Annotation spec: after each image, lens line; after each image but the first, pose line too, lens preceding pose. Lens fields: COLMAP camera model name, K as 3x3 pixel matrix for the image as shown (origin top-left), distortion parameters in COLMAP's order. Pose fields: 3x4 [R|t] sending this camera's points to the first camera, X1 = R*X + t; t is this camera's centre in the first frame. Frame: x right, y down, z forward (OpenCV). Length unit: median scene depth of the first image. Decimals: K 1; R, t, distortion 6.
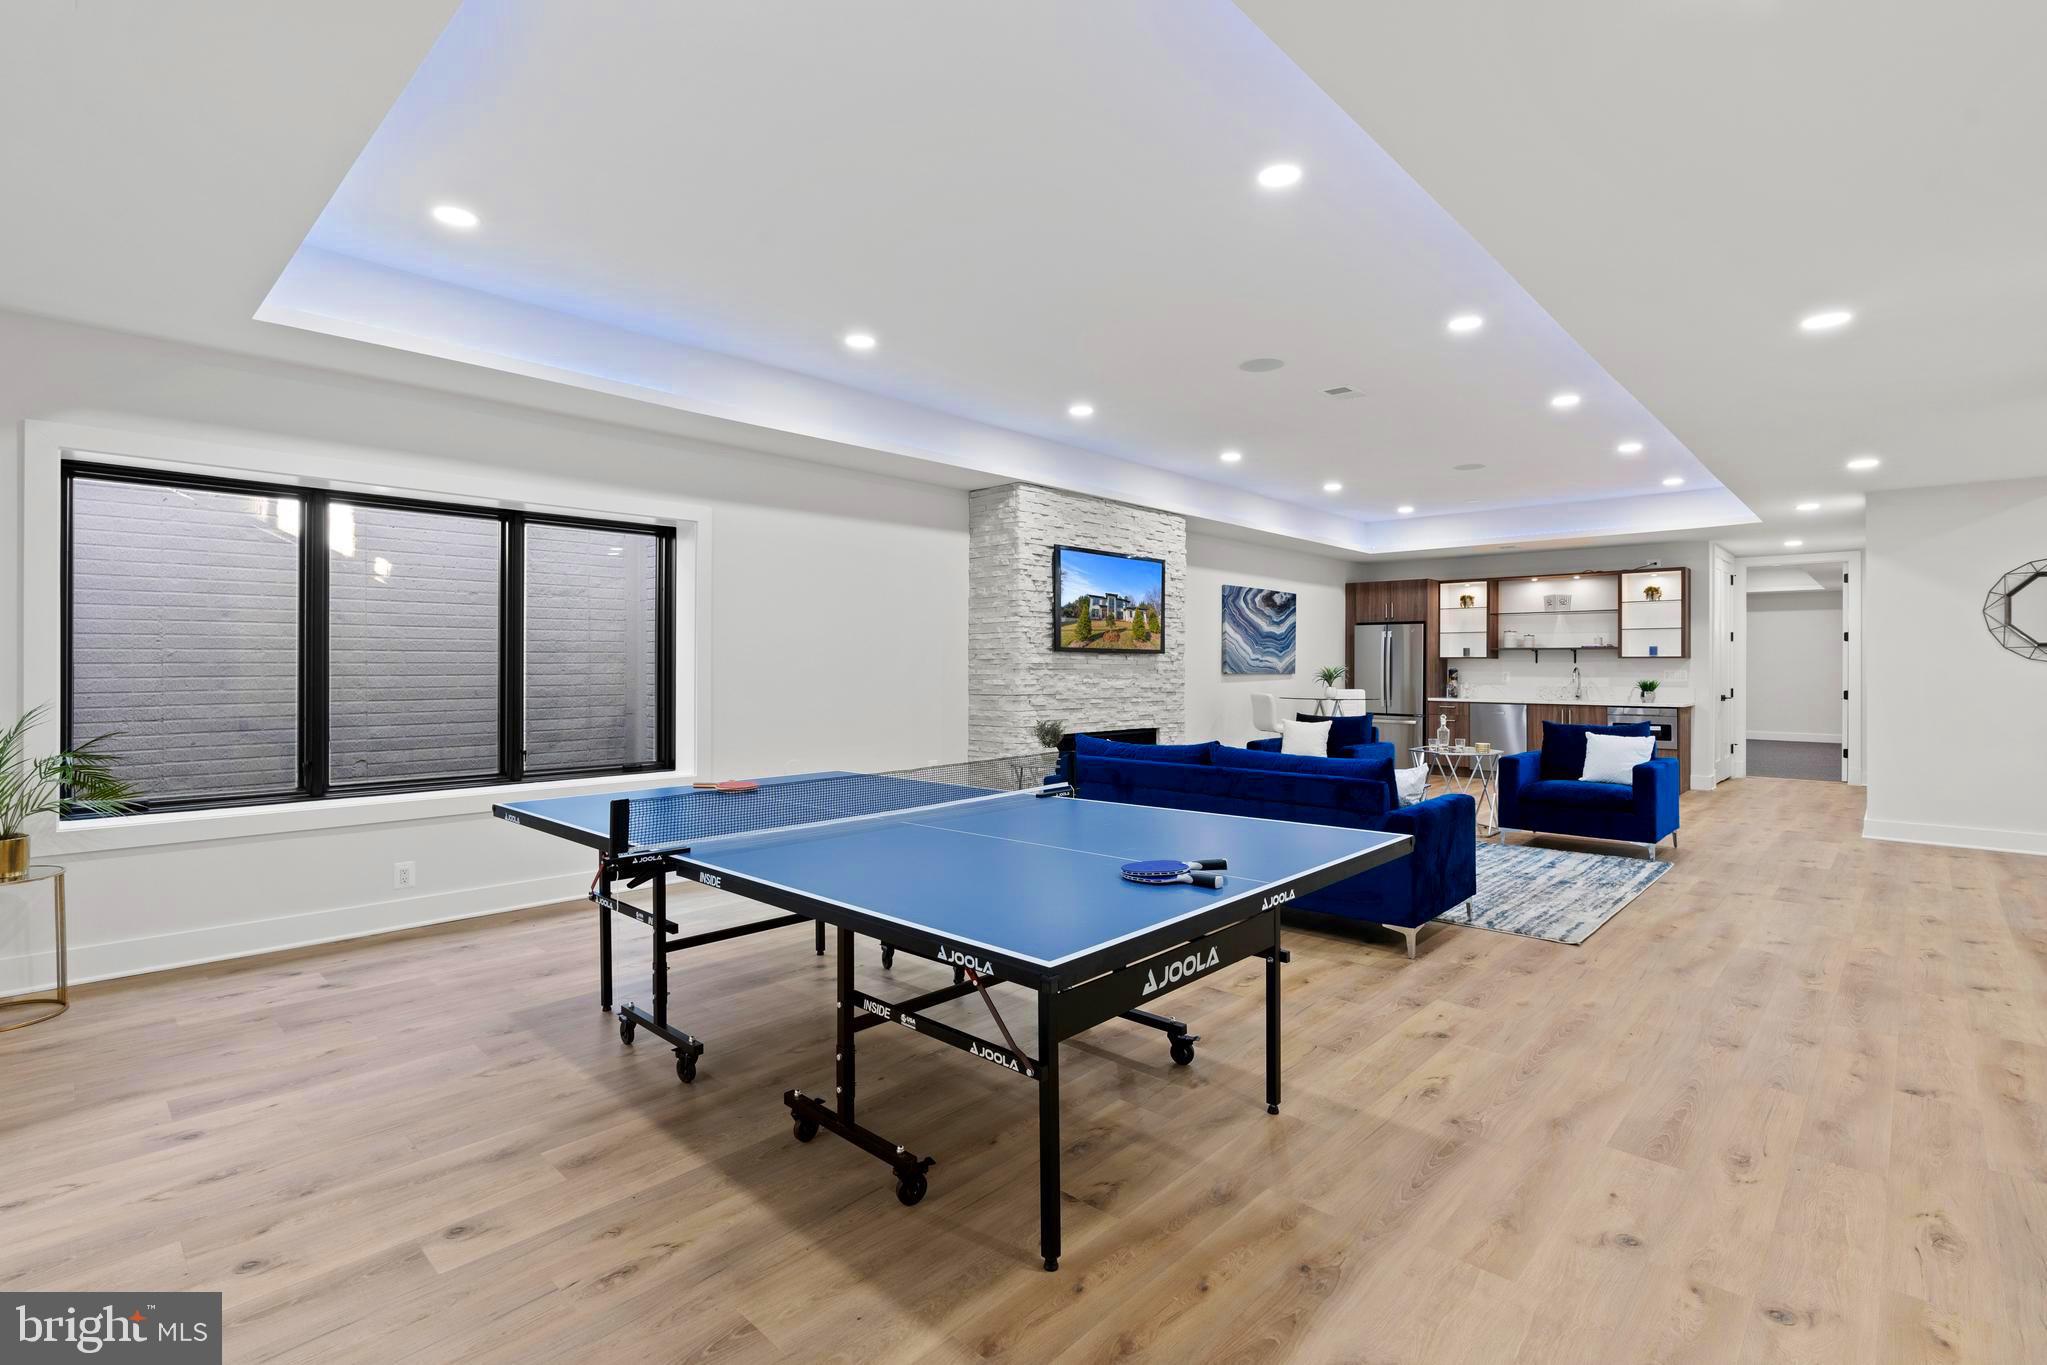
lens RADIAL K [[935.1, 0, 1018.7], [0, 935.1, 682.1], [0, 0, 1]] dist [-0.004493, 0.001249]
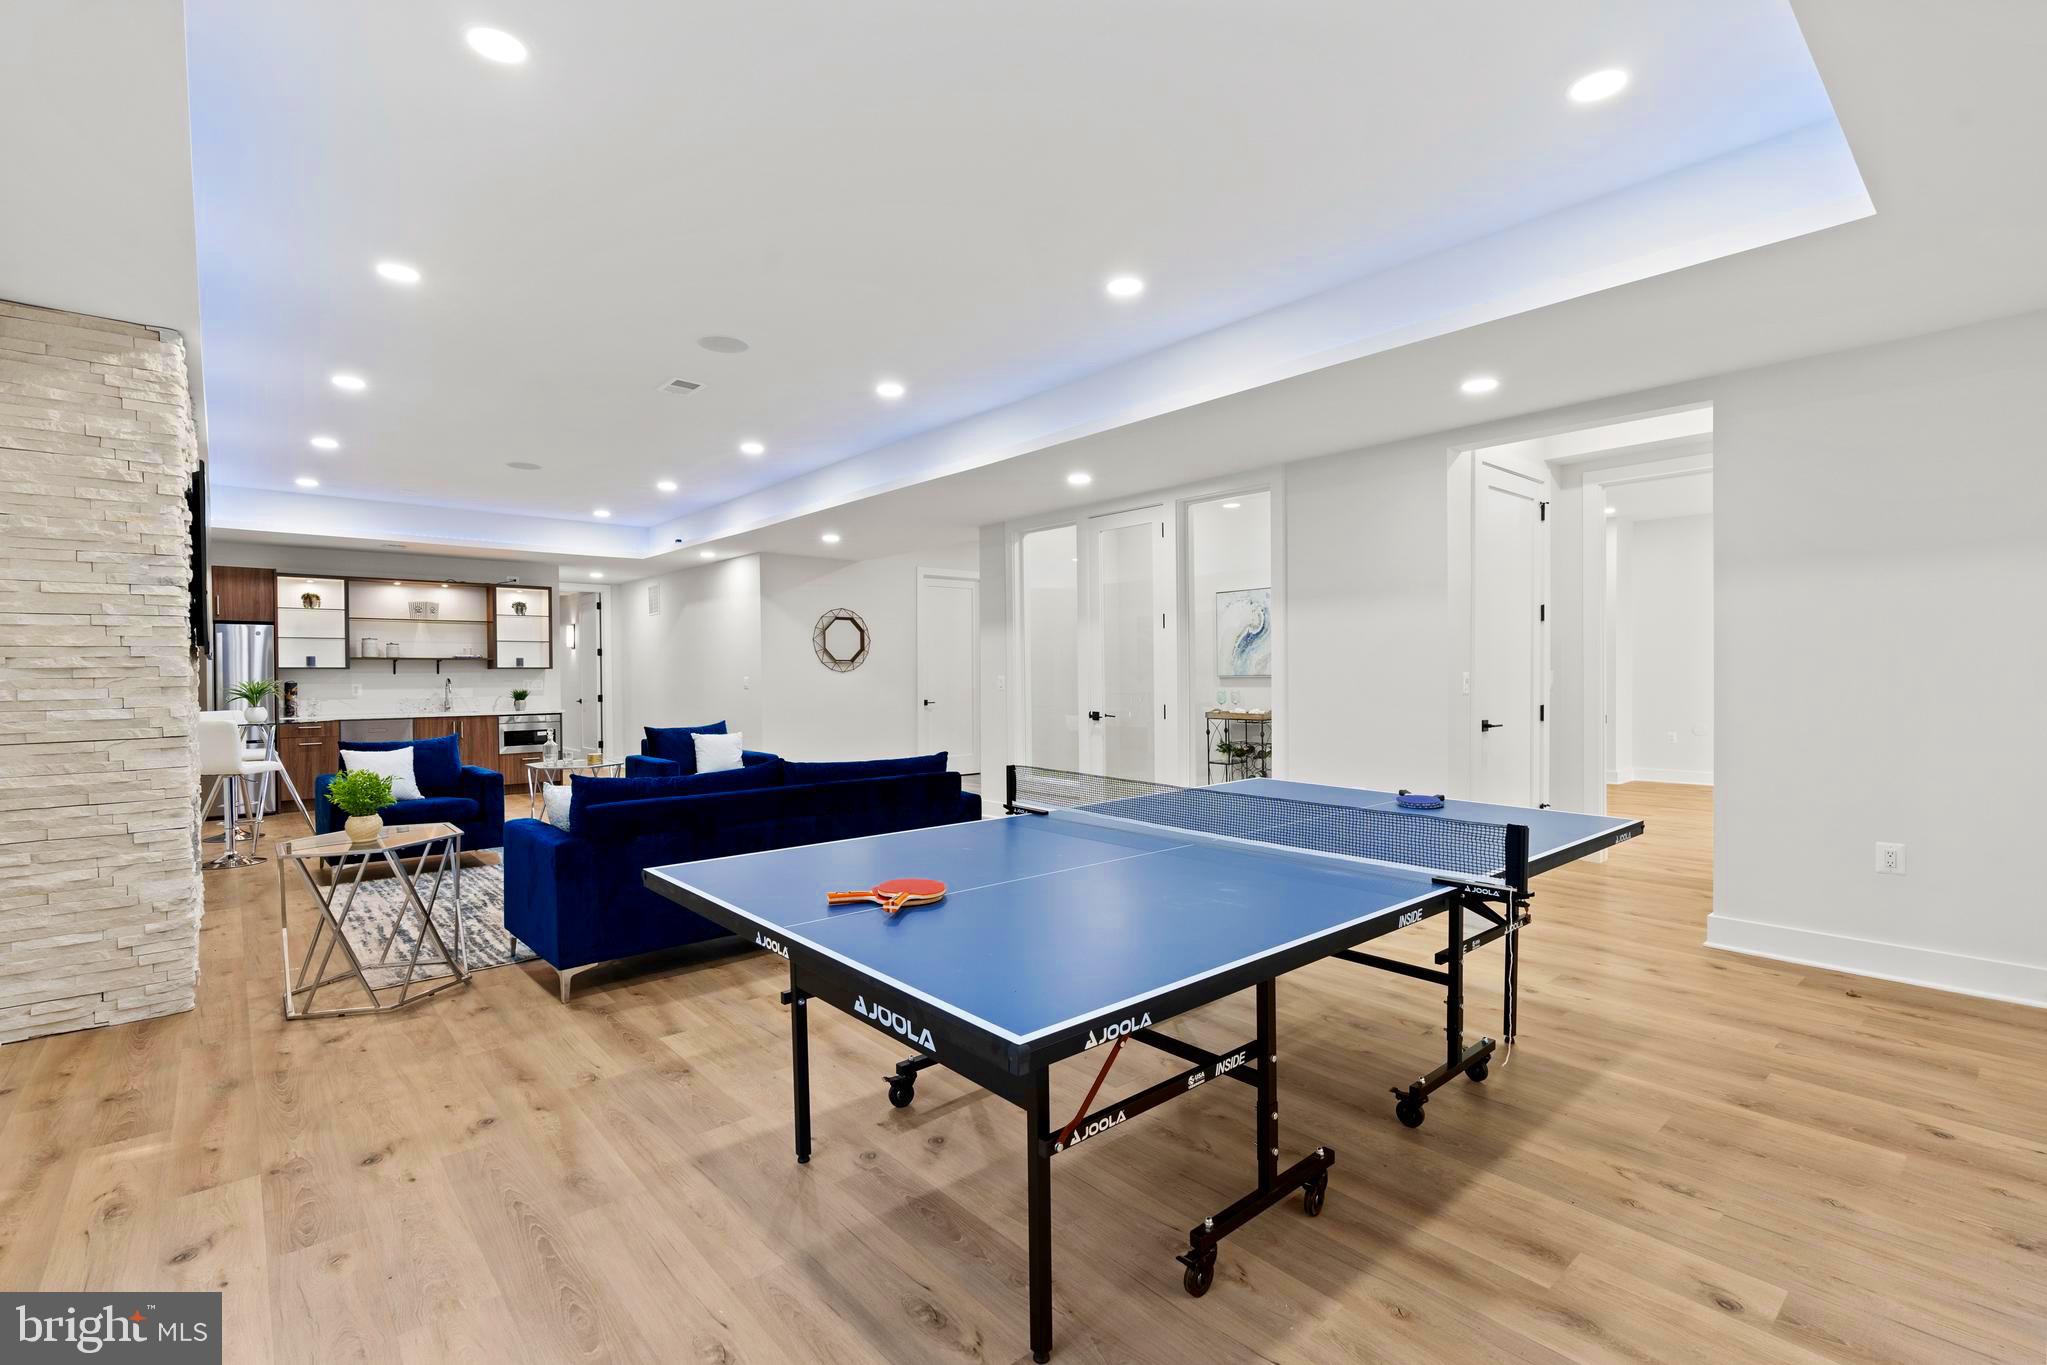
lens RADIAL K [[935.1, 0, 1007.2], [0, 935.1, 691.2], [0, 0, 1]] dist [-0.004493, 0.001249]
pose [[0.099396, -0.021525, 0.994815, -0.442794], [0.024245, 0.999522, 0.019205, -0.009385], [-0.994753, 0.022210, 0.099870, 0.453393]]
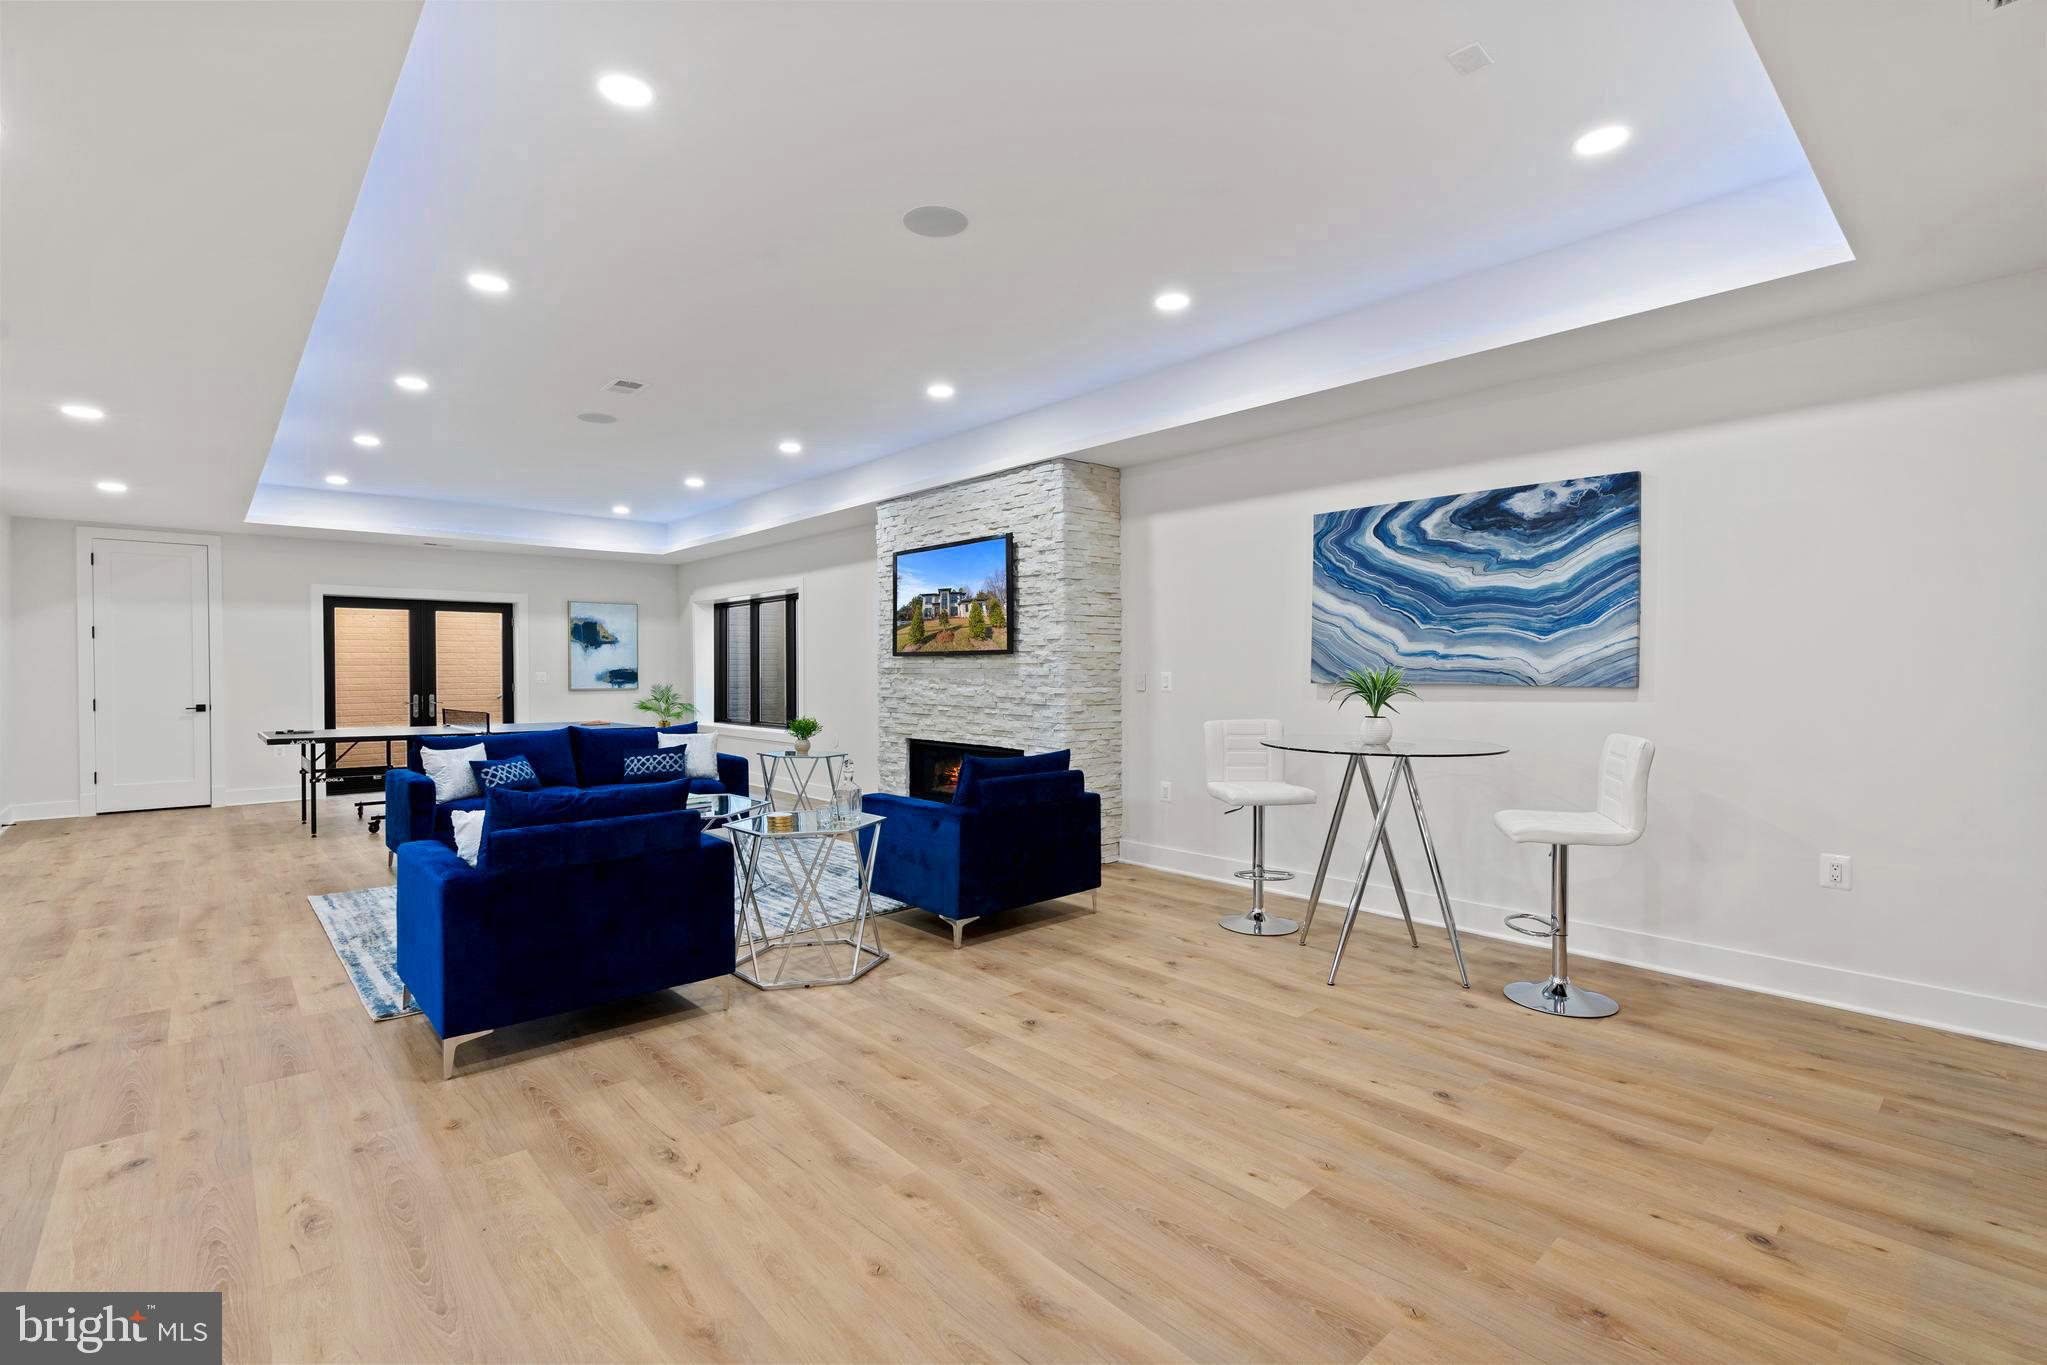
lens RADIAL K [[935.1, 0, 1014.3], [0, 935.1, 672.1], [0, 0, 1]] dist [-0.004493, 0.001249]
pose [[-0.083374, -0.009141, -0.996476, 0.961345], [-0.025605, 0.999647, -0.007027, -0.010046], [0.996189, 0.024928, -0.083579, 1.115975]]
